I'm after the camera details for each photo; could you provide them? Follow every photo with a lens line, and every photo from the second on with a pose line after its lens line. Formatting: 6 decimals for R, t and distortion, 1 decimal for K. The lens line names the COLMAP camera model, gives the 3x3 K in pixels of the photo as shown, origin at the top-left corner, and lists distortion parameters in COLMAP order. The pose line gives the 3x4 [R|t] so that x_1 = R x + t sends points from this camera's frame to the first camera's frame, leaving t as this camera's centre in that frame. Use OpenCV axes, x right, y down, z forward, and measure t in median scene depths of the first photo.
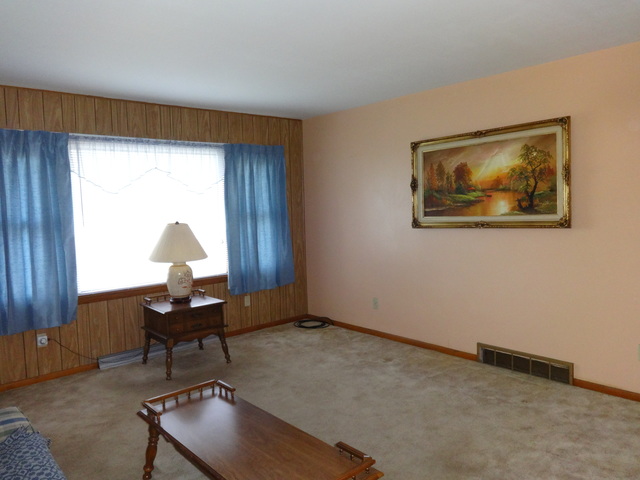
lens RADIAL K [[479.9, 0, 321.1], [0, 479.9, 242.7], [0, 0, 1]] dist [-0.000493, 0.001488]
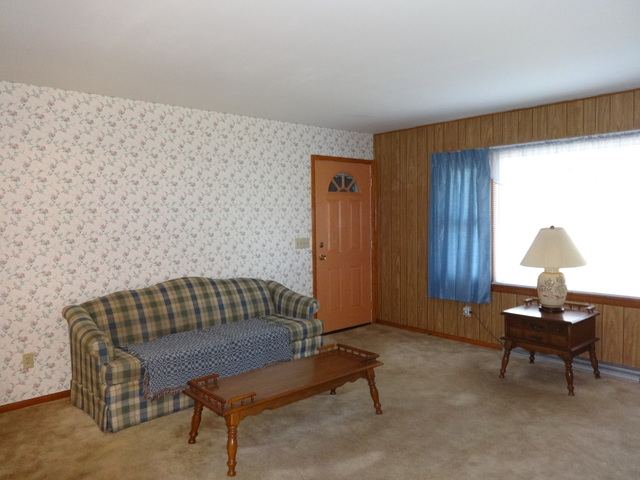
lens RADIAL K [[479.9, 0, 321.1], [0, 479.9, 237.2], [0, 0, 1]] dist [-0.000493, 0.001488]
pose [[0.005678, 0.083432, -0.996497, 0.642056], [-0.068627, 0.994196, 0.082848, -0.069584], [0.997626, 0.067916, 0.011371, 0.540133]]
